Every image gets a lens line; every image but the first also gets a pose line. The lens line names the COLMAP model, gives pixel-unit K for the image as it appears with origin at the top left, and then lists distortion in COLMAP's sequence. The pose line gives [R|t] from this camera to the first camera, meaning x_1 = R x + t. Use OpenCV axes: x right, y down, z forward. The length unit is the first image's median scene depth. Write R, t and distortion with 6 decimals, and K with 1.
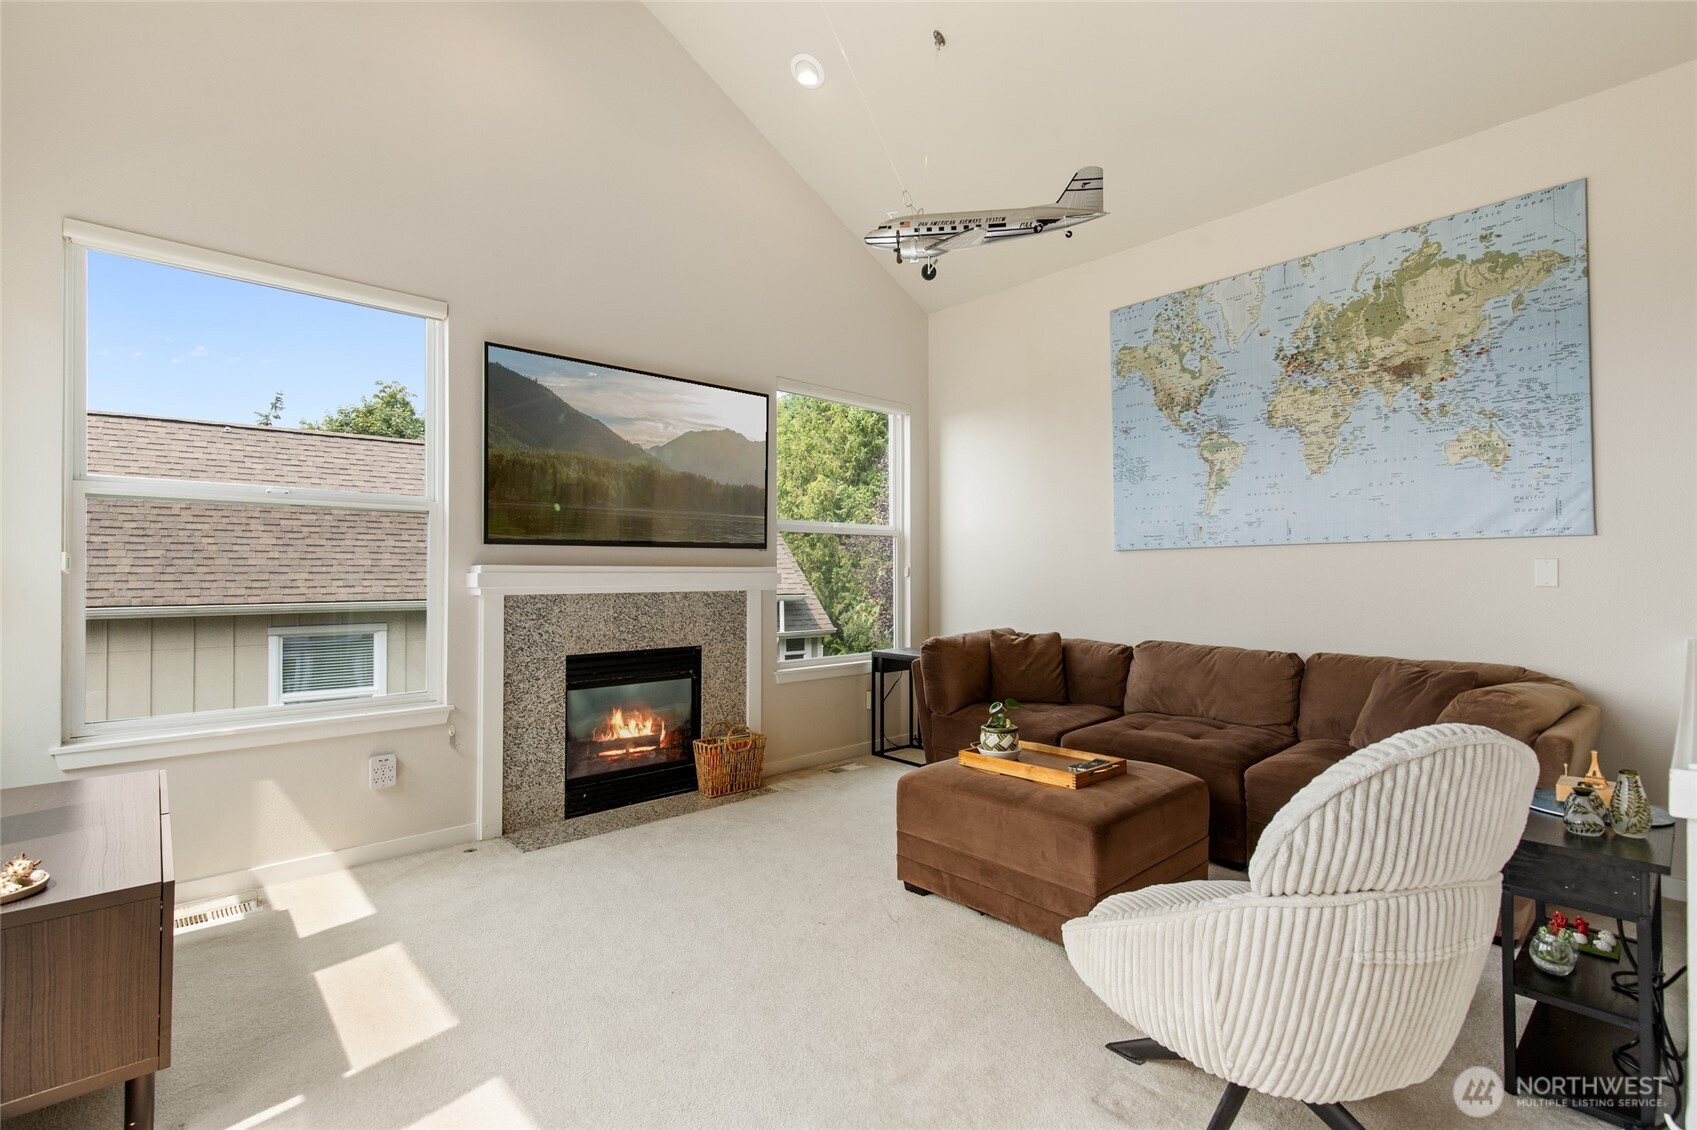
lens RADIAL K [[759.2, 0, 849.4], [0, 759.2, 569.5], [0, 0, 1]] dist [0.005737, -0.000879]
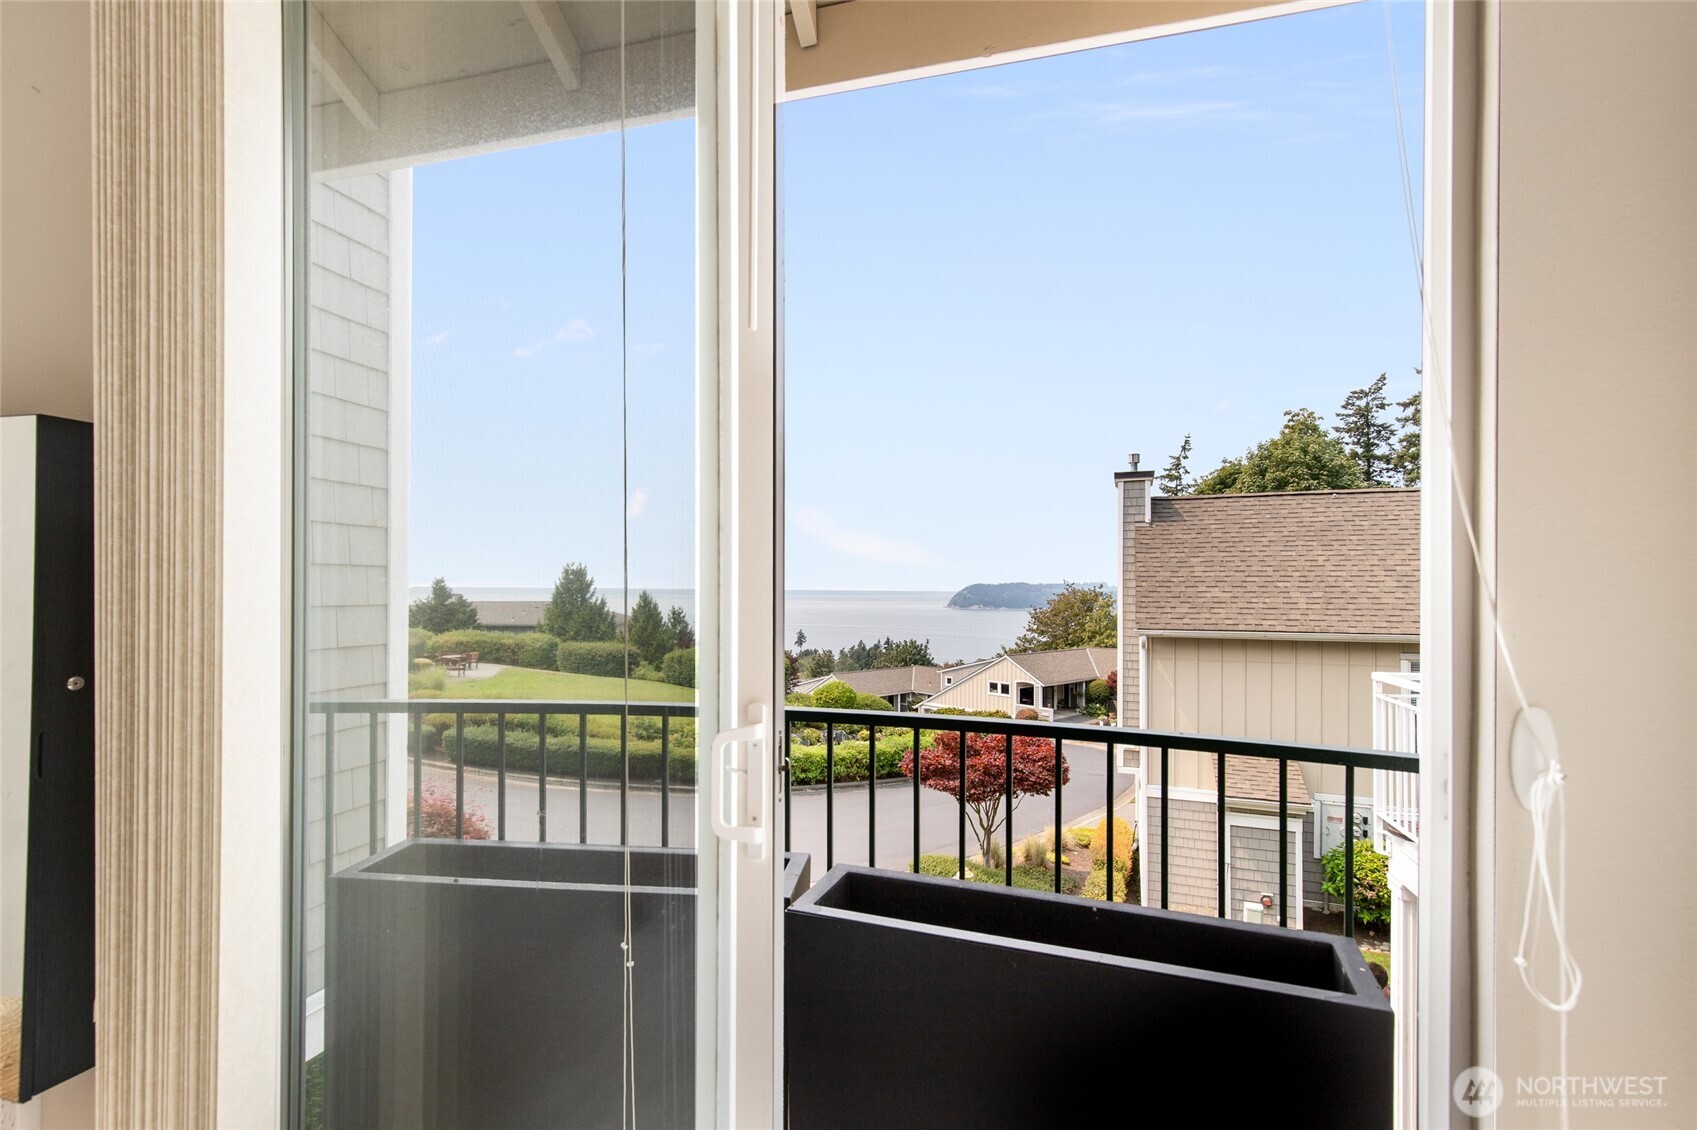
lens RADIAL K [[759.2, 0, 828.8], [0, 759.2, 582.5], [0, 0, 1]] dist [0.005737, -0.000879]
pose [[0.501002, -0.002169, -0.865444, -0.156773], [-0.001177, 0.999994, -0.003187, -0.039341], [0.865446, 0.002615, 0.500996, -0.499715]]
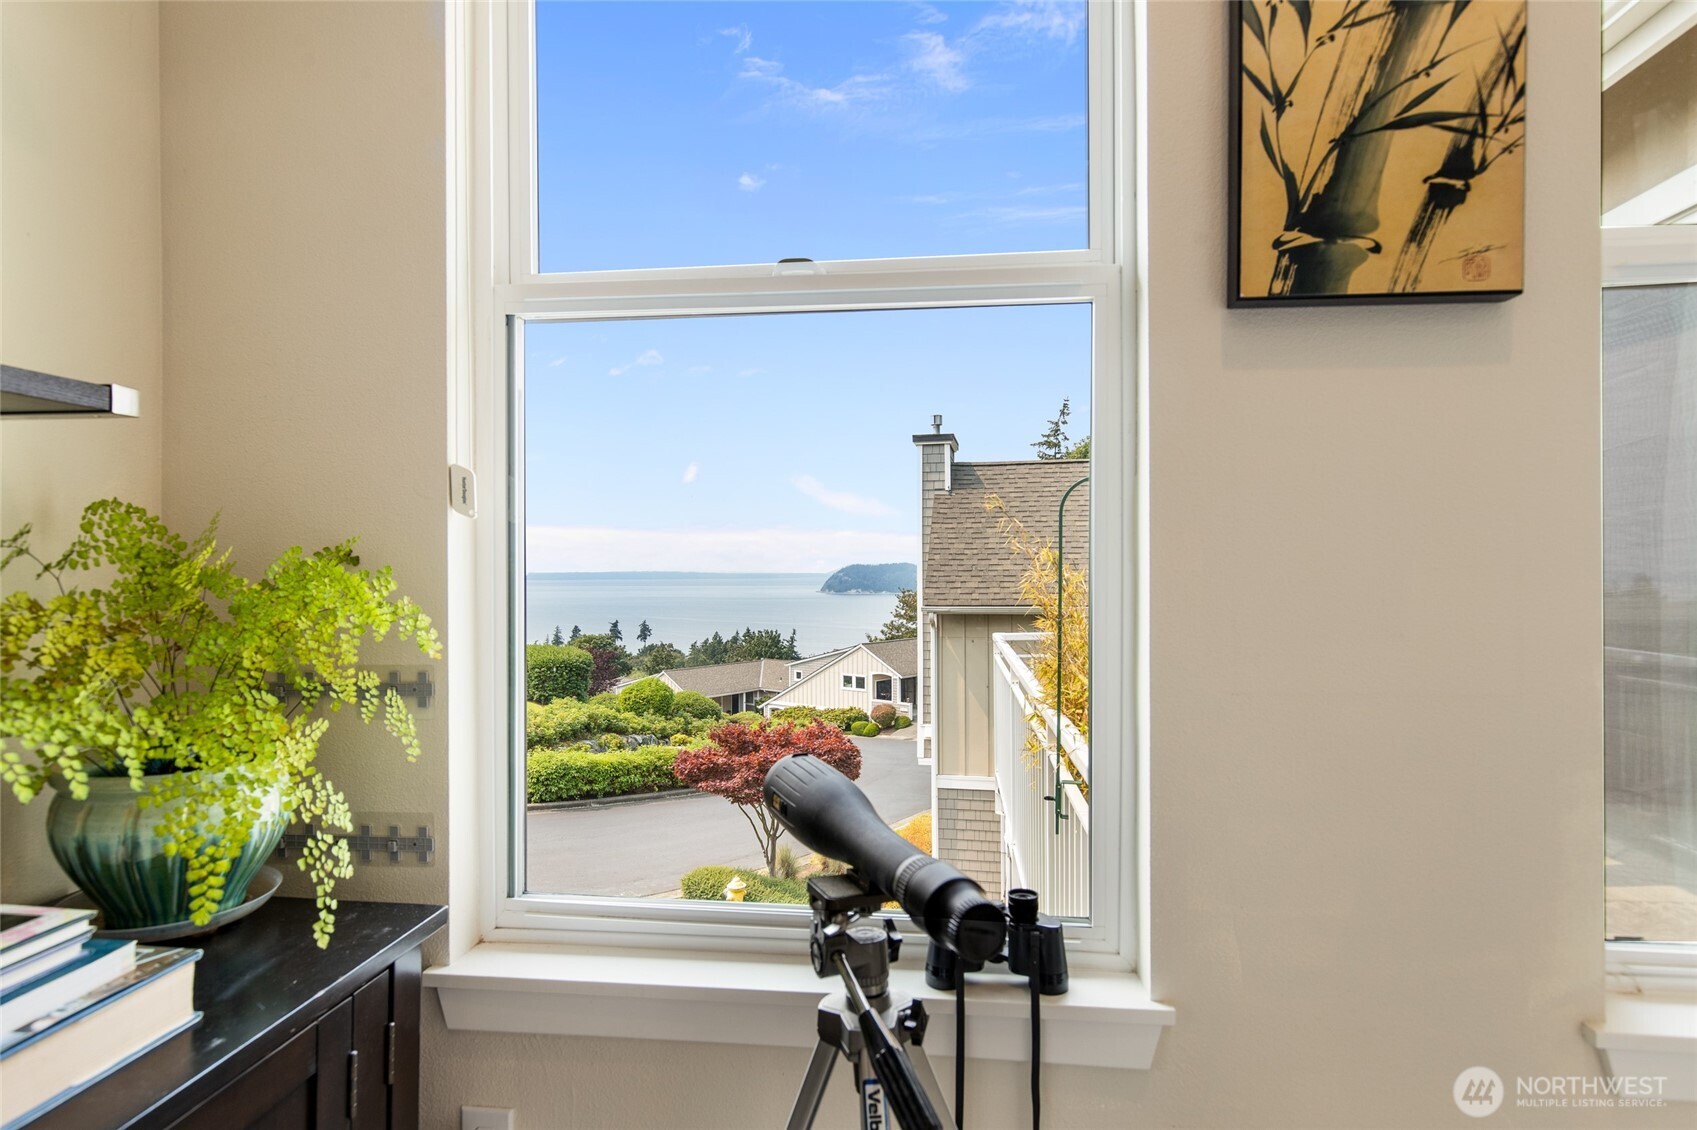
lens RADIAL K [[898.6, 0, 833.1], [0, 898.6, 571.6], [0, 0, 1]] dist [0.000382, 0.000235]
pose [[0.640712, 0.002822, -0.767776, -0.009030], [0.003393, 0.999973, 0.006507, -0.025748], [0.767773, -0.006774, 0.640686, -0.387739]]
